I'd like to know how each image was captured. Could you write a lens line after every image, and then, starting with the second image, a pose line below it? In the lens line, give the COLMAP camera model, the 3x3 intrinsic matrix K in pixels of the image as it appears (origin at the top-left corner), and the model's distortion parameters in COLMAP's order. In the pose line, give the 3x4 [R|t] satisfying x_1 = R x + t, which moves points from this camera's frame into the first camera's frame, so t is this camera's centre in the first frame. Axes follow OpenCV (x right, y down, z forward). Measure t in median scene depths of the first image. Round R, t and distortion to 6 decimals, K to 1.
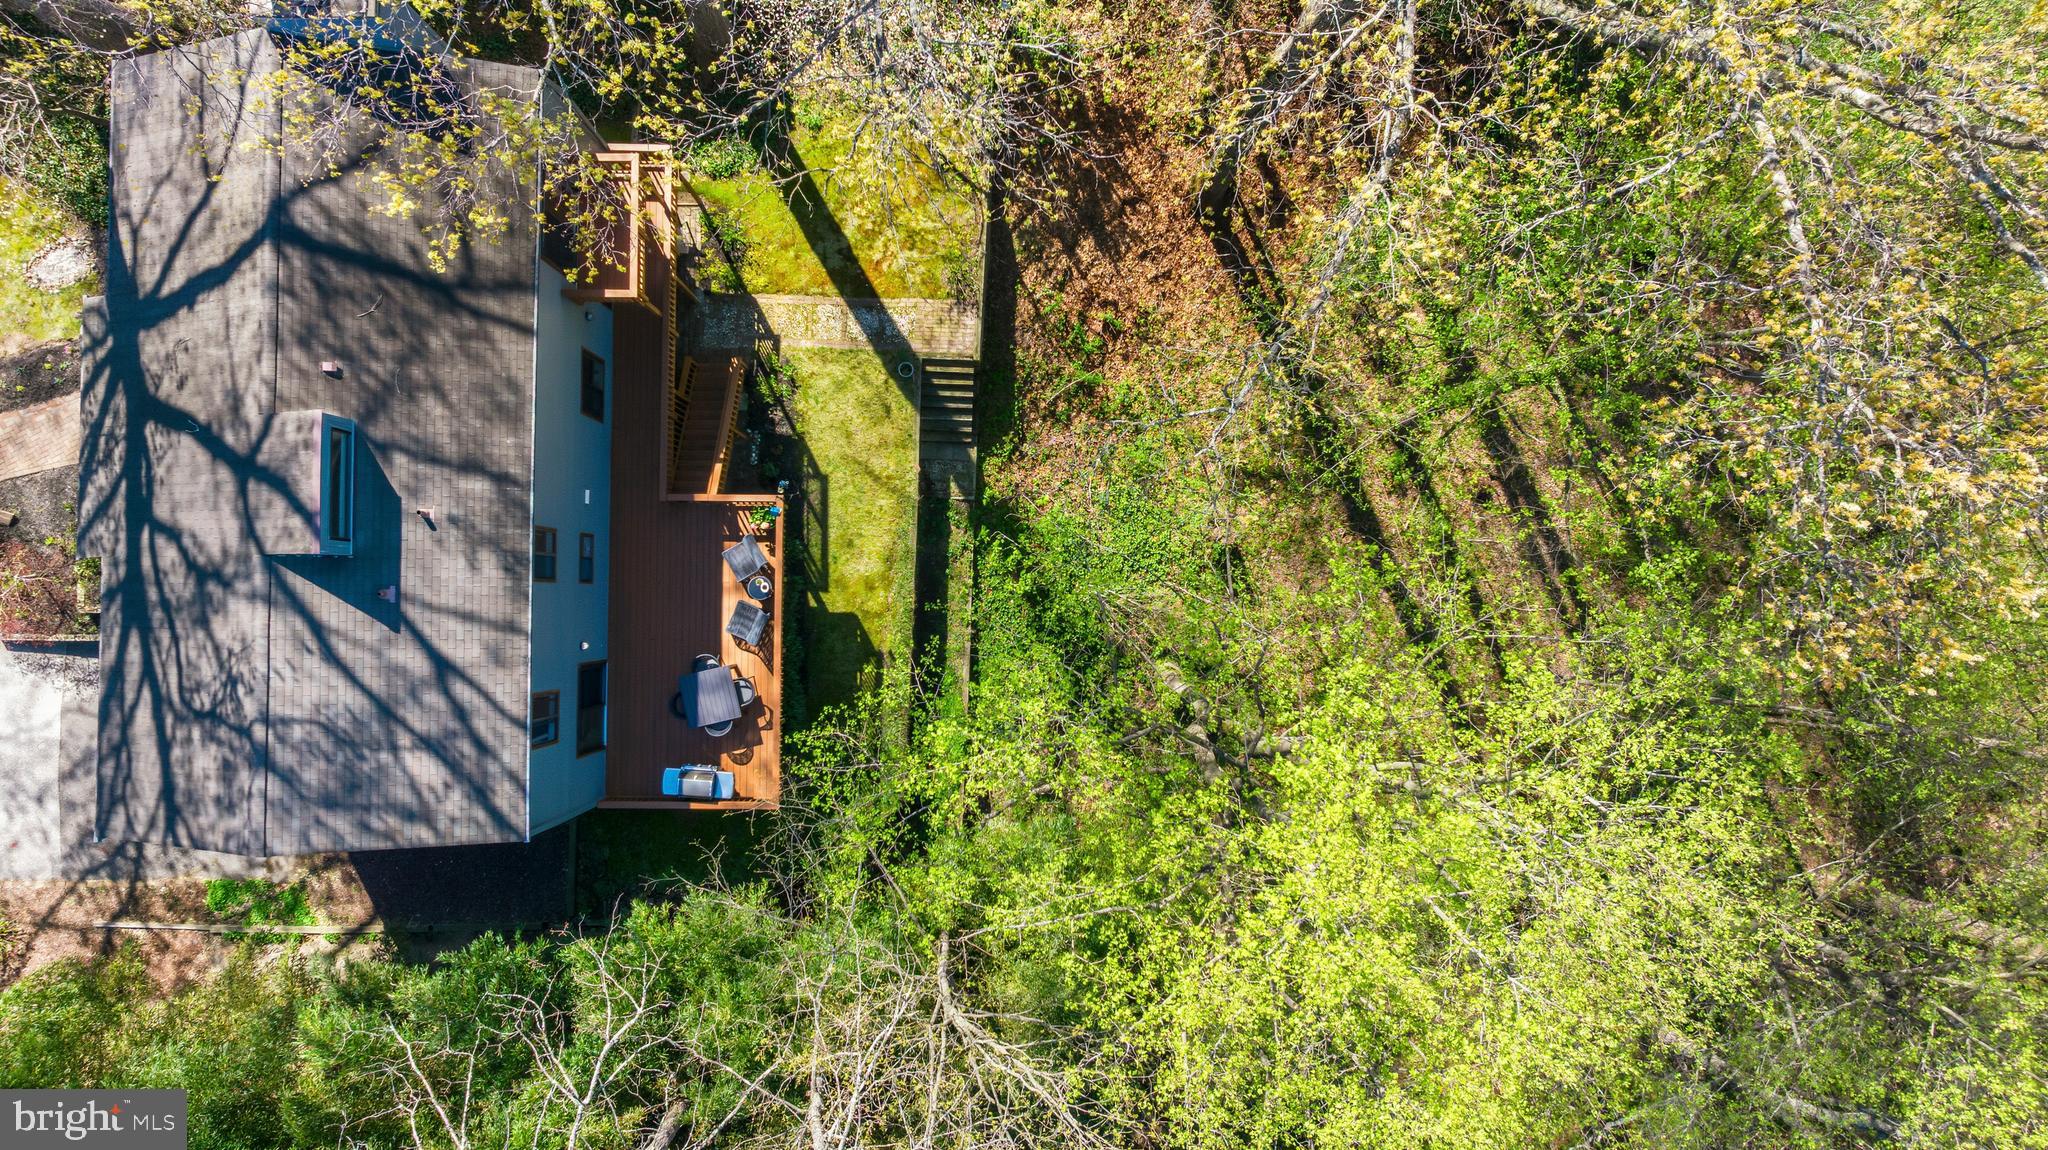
lens RADIAL K [[1427.3, 0, 1024.0], [0, 1427.3, 575.0], [0, 0, 1]] dist [-0.053606, 0.052563]
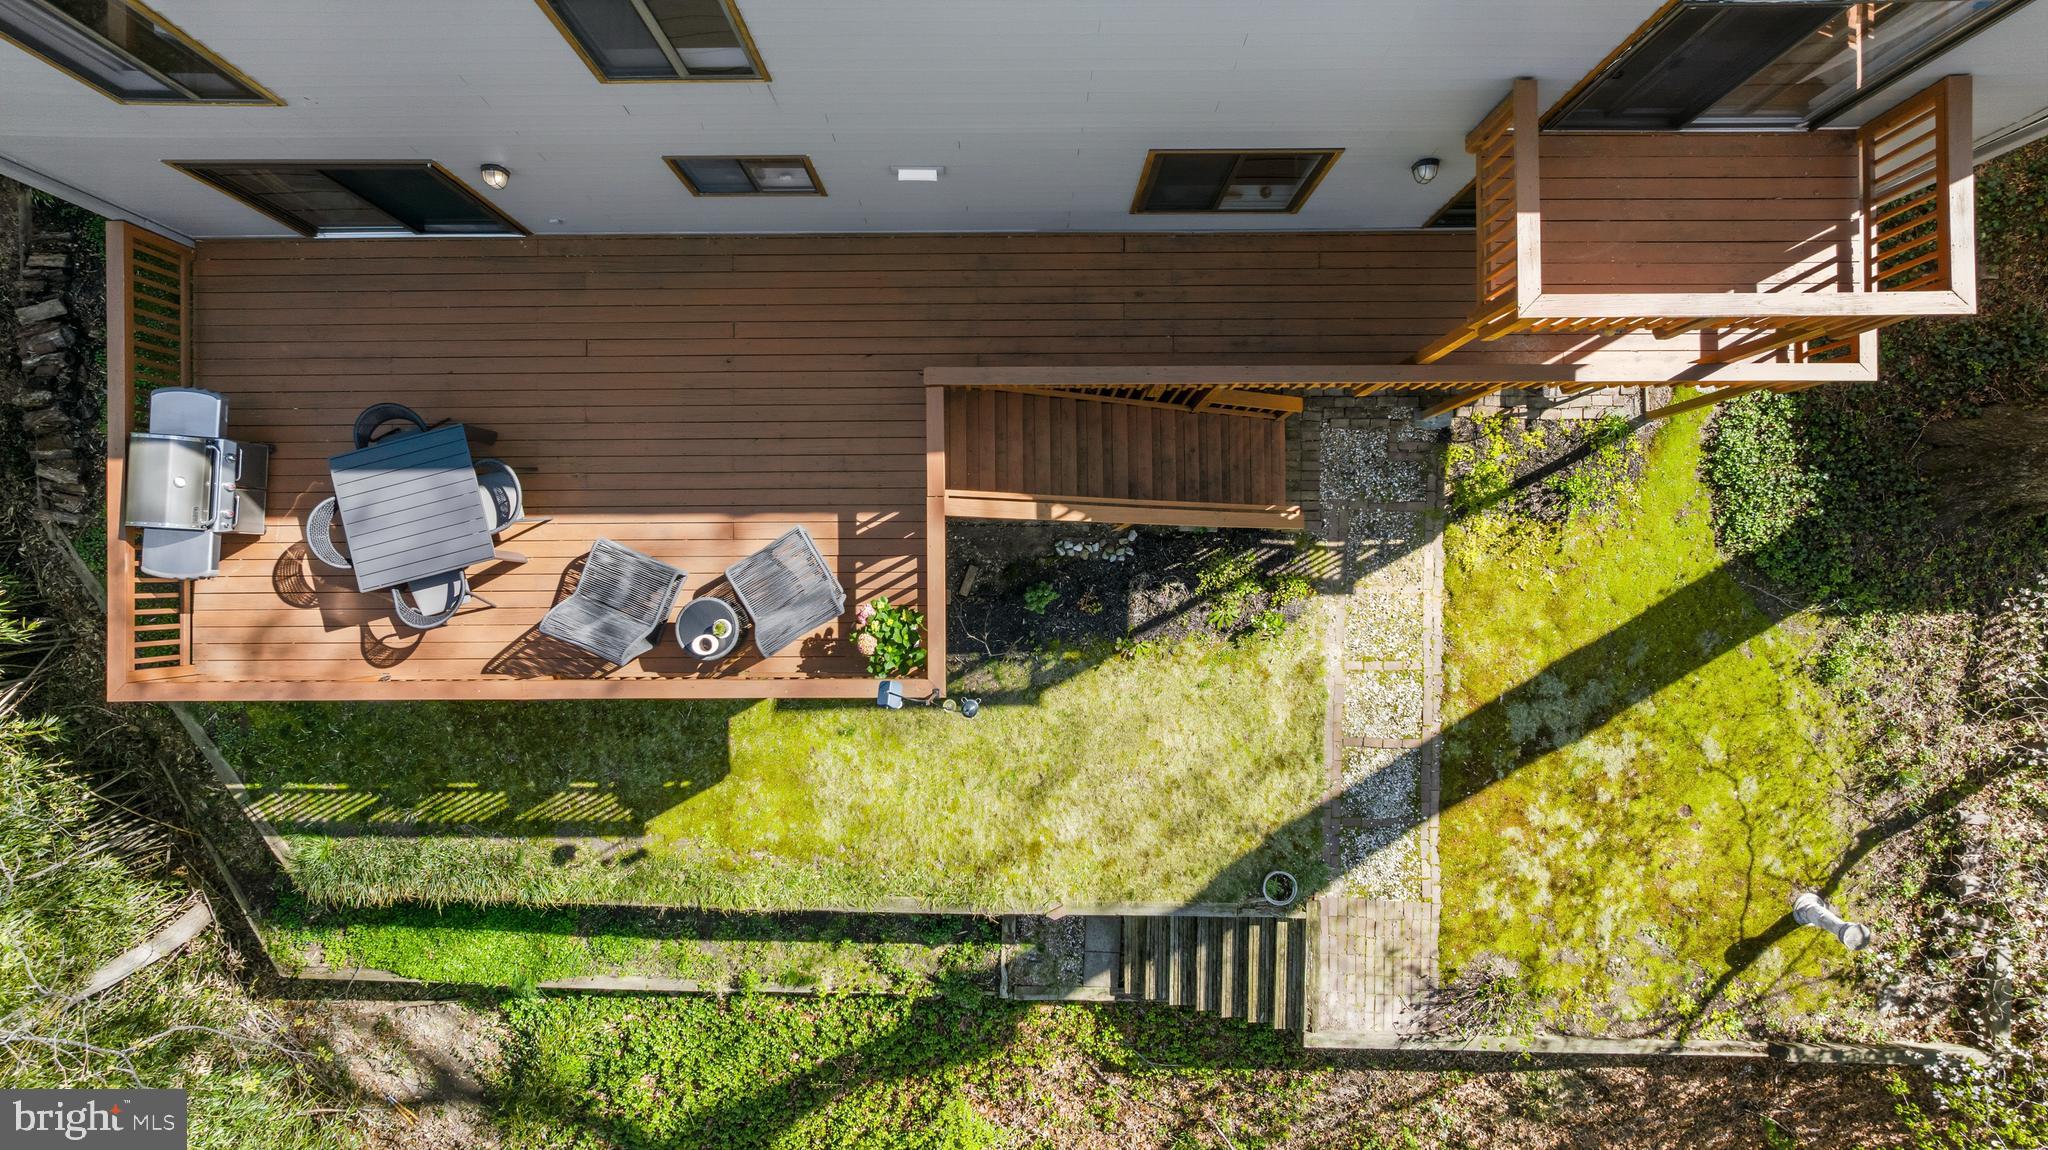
lens RADIAL K [[1427.3, 0, 1024.0], [0, 1427.3, 575.0], [0, 0, 1]] dist [-0.053606, 0.052563]
pose [[0.017526, 0.999682, -0.018120, -0.192668], [-0.999679, 0.017852, 0.017952, -0.083405], [0.018270, 0.017800, 0.999675, 0.622342]]
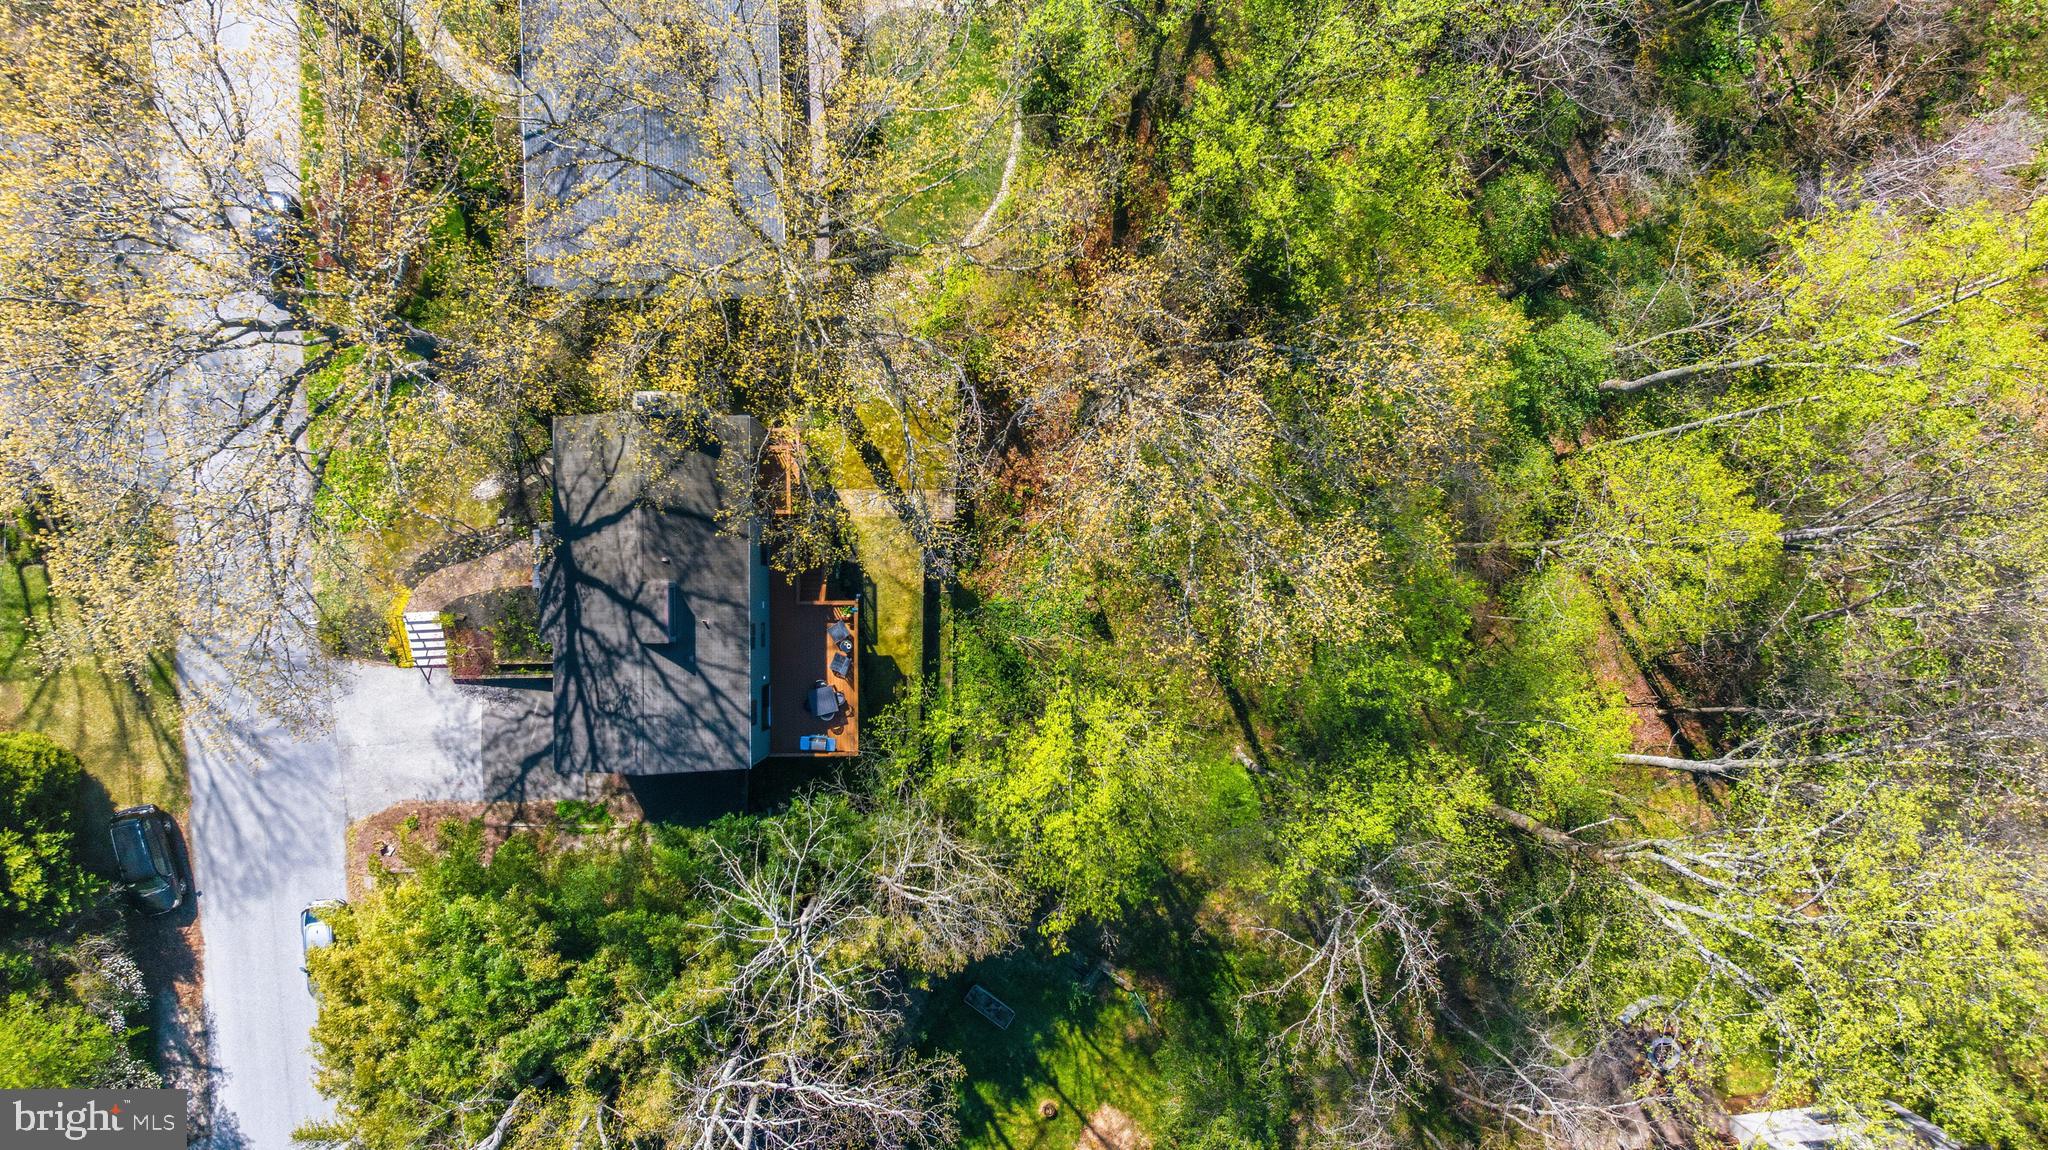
lens RADIAL K [[1427.3, 0, 1024.0], [0, 1427.3, 575.0], [0, 0, 1]] dist [-0.053606, 0.052563]
pose [[0.999826, -0.018611, 0.001158, 0.065644], [0.018605, 0.999815, 0.004854, -0.098537], [-0.001248, -0.004832, 0.999988, -1.025926]]
